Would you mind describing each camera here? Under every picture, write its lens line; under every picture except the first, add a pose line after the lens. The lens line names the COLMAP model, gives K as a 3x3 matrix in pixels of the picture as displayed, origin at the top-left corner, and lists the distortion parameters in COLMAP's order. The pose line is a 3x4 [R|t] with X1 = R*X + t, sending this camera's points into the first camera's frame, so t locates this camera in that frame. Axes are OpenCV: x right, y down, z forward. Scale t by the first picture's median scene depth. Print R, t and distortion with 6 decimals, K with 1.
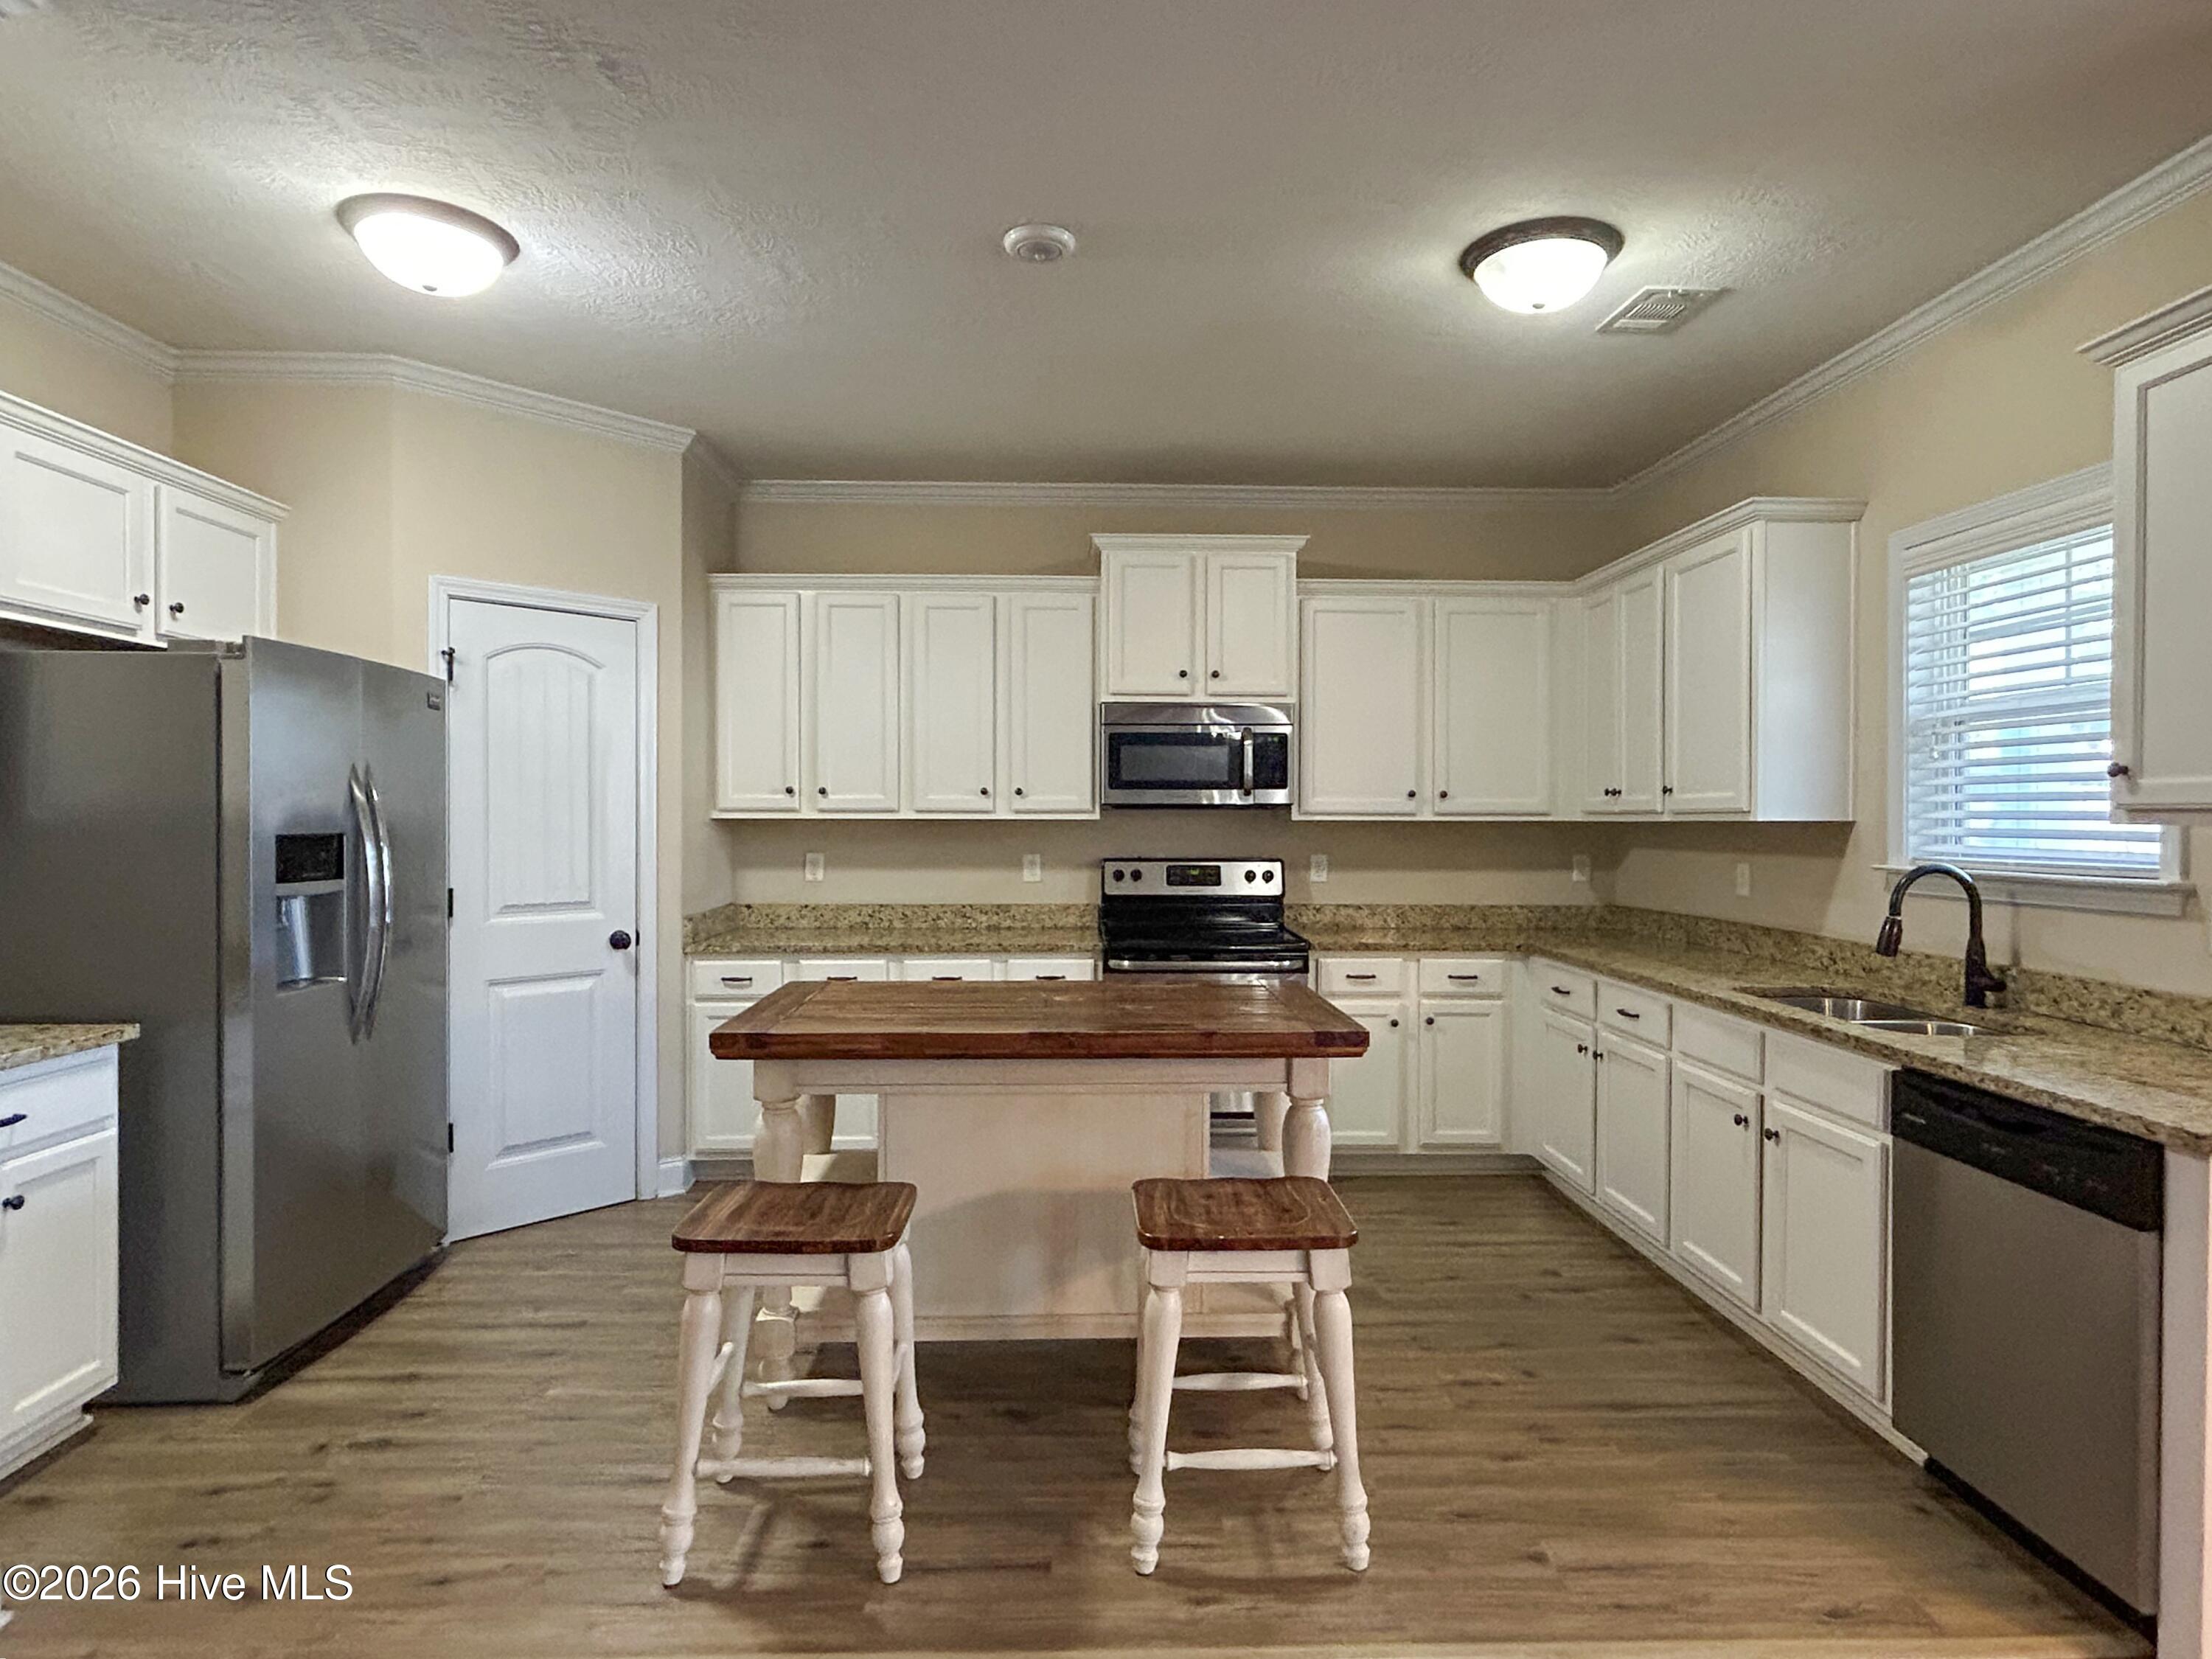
lens RADIAL K [[1224.7, 0, 1110.7], [0, 1224.7, 821.4], [0, 0, 1]] dist [0.005420, 0.001410]
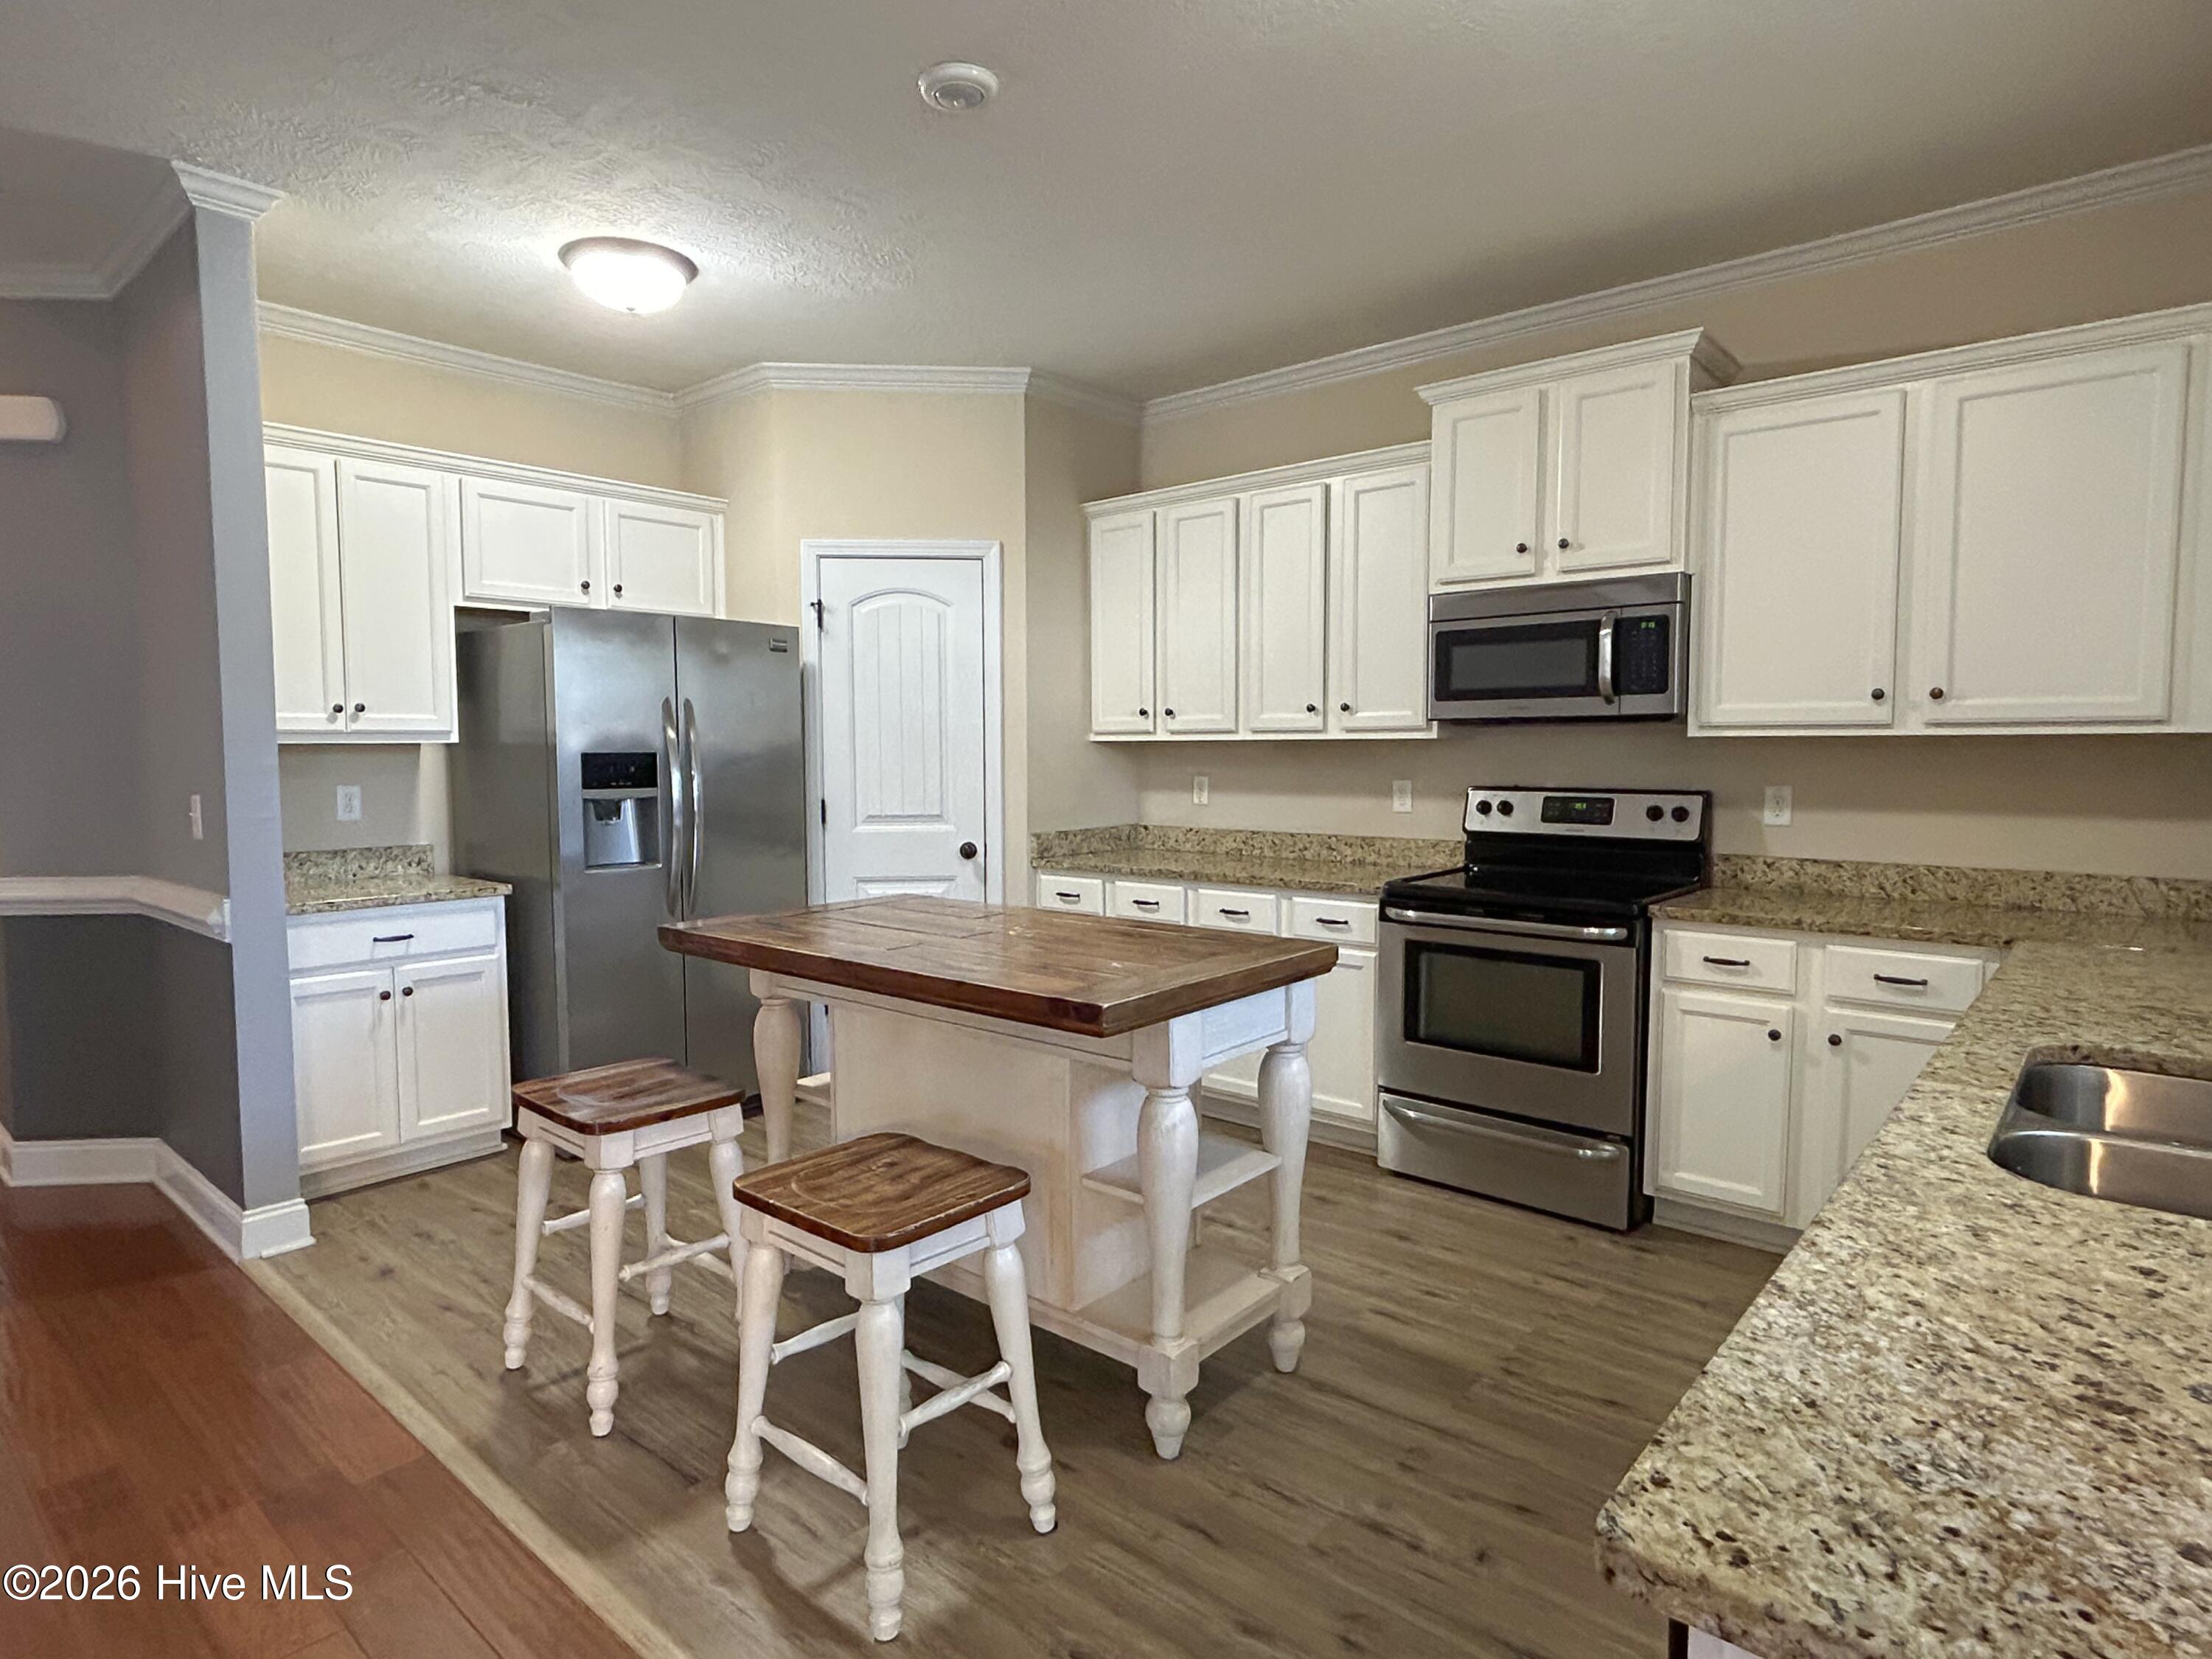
lens RADIAL K [[1224.7, 0, 1108.8], [0, 1224.7, 828.8], [0, 0, 1]] dist [0.005420, 0.001410]
pose [[0.731988, 0.039928, -0.680146, 0.422713], [0.002946, 0.998087, 0.061762, 0.008081], [0.681311, -0.047213, 0.730470, 0.261381]]
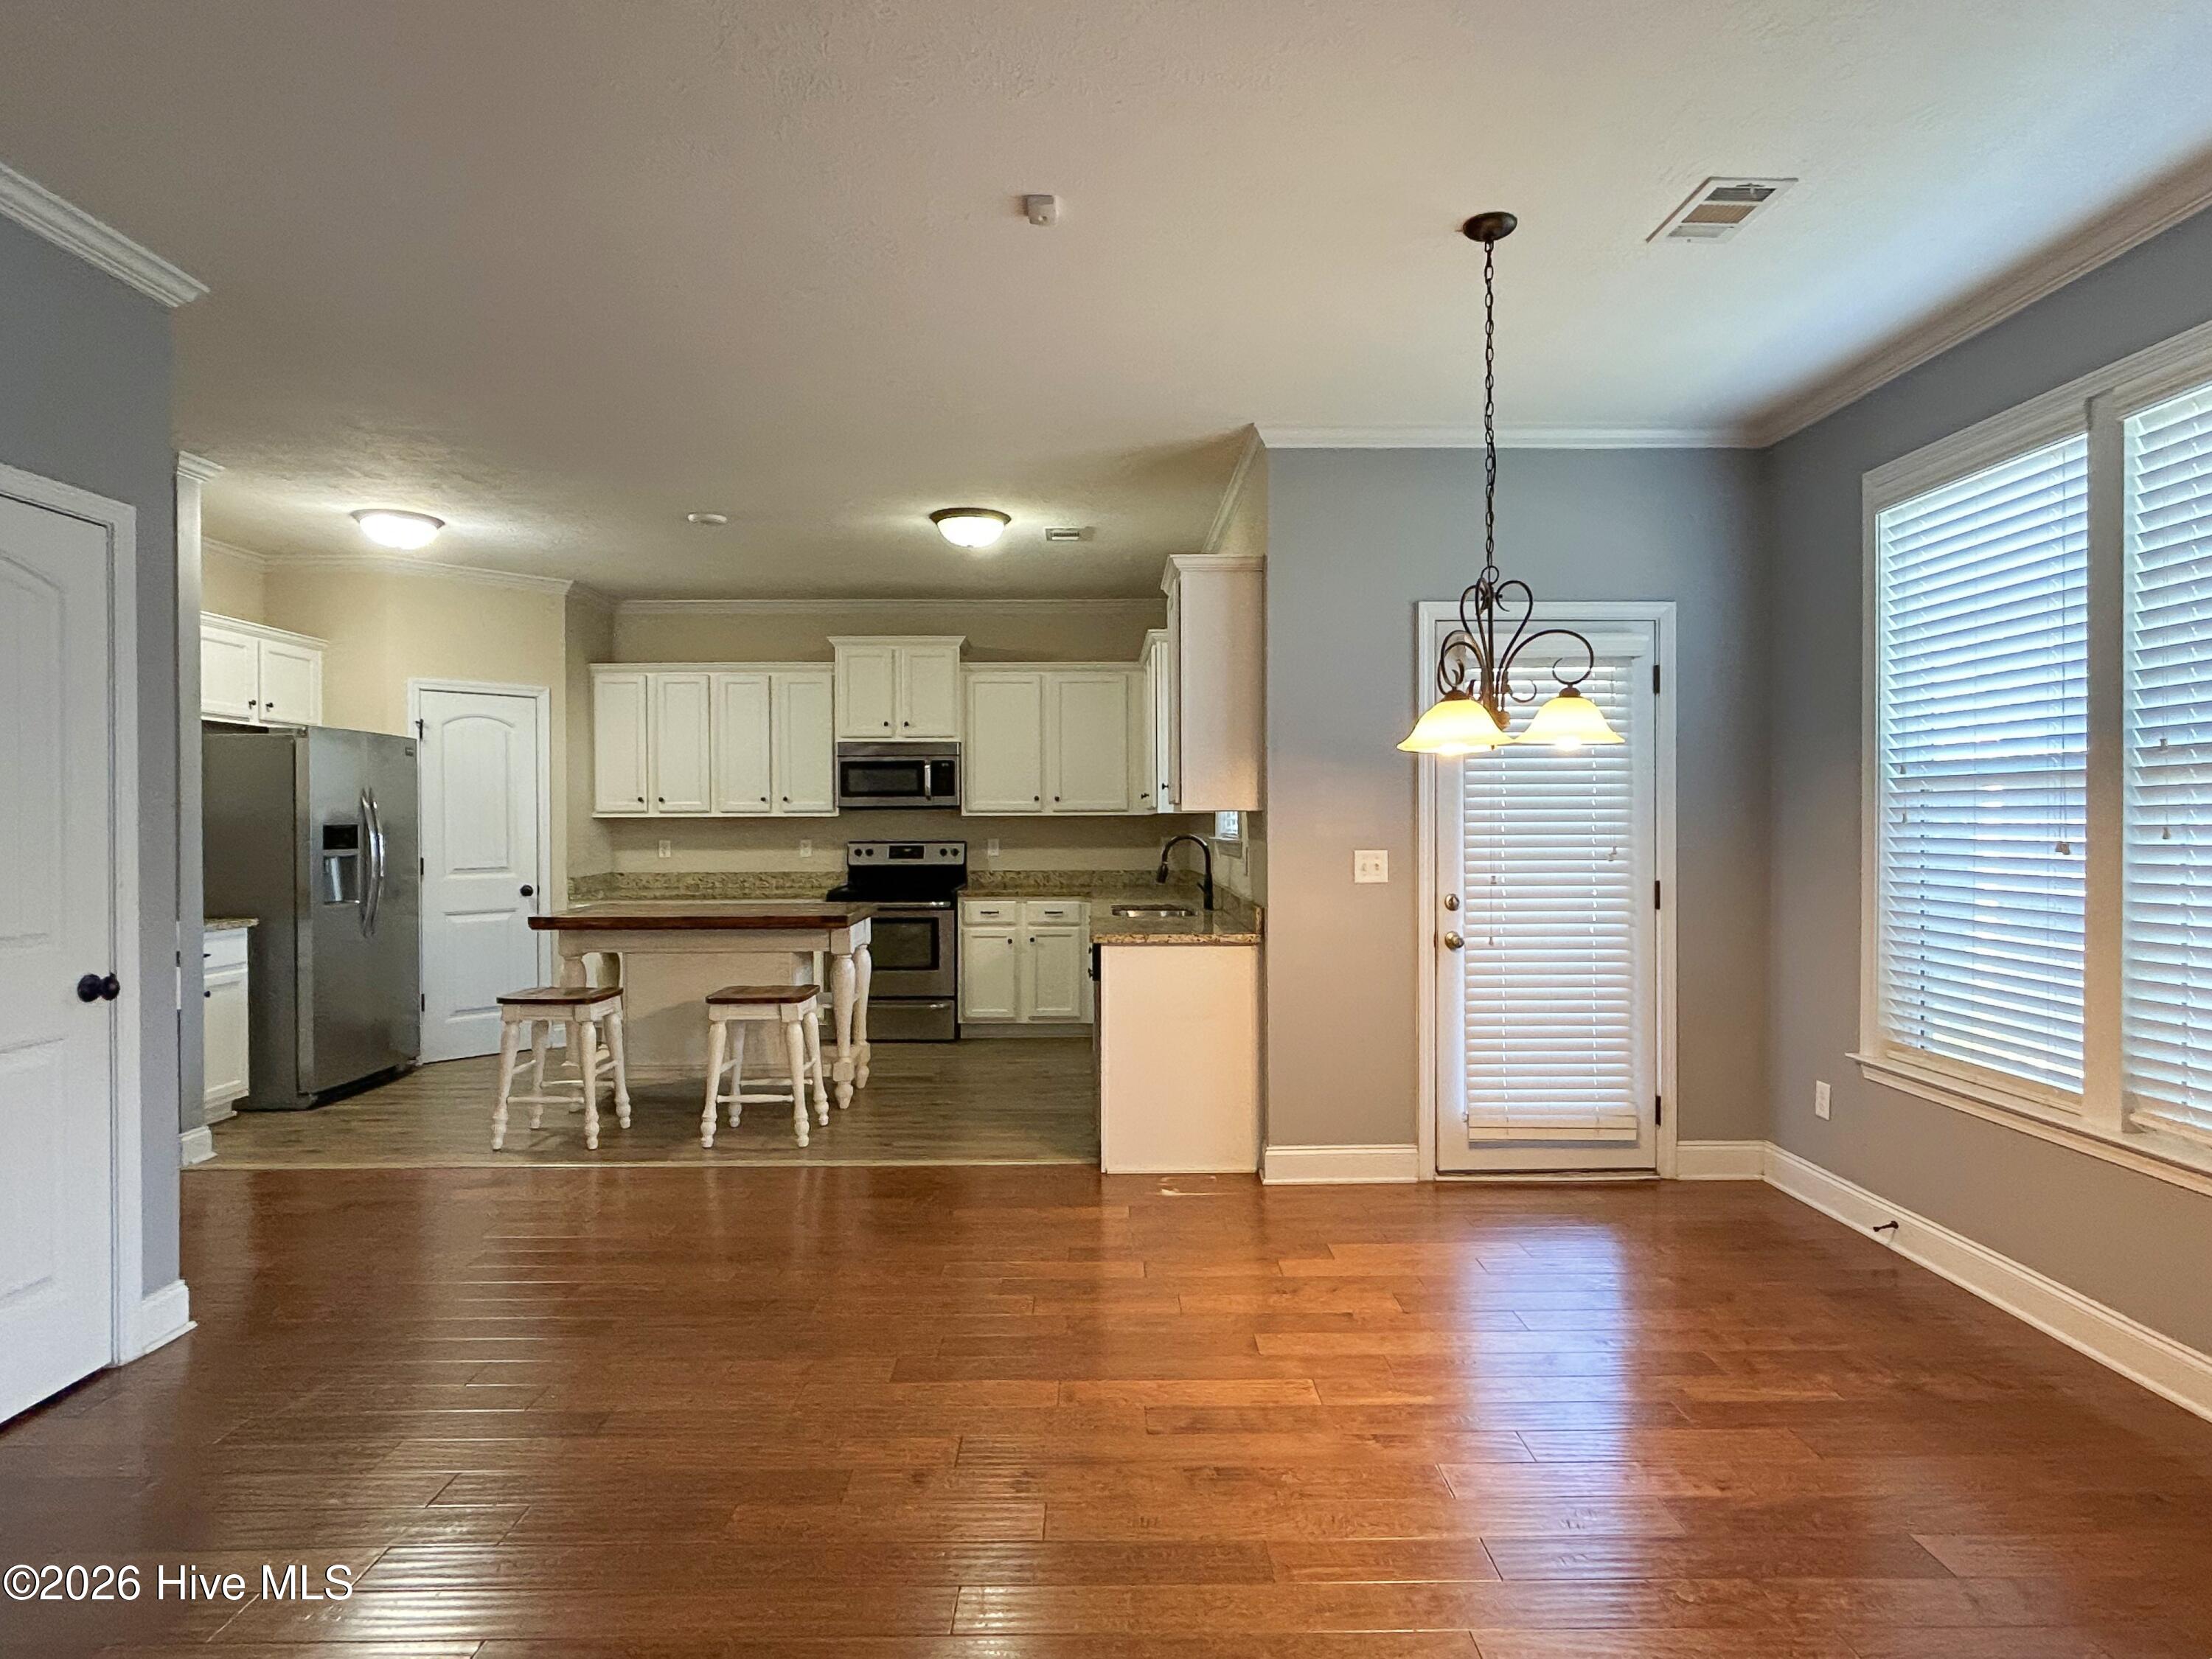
lens RADIAL K [[1224.7, 0, 1114.1], [0, 1224.7, 820.4], [0, 0, 1]] dist [0.005420, 0.001410]
pose [[0.999710, -0.008168, -0.022653, 0.409001], [0.008084, 0.999960, -0.003791, 0.013578], [0.022683, 0.003607, 0.999736, -0.606790]]
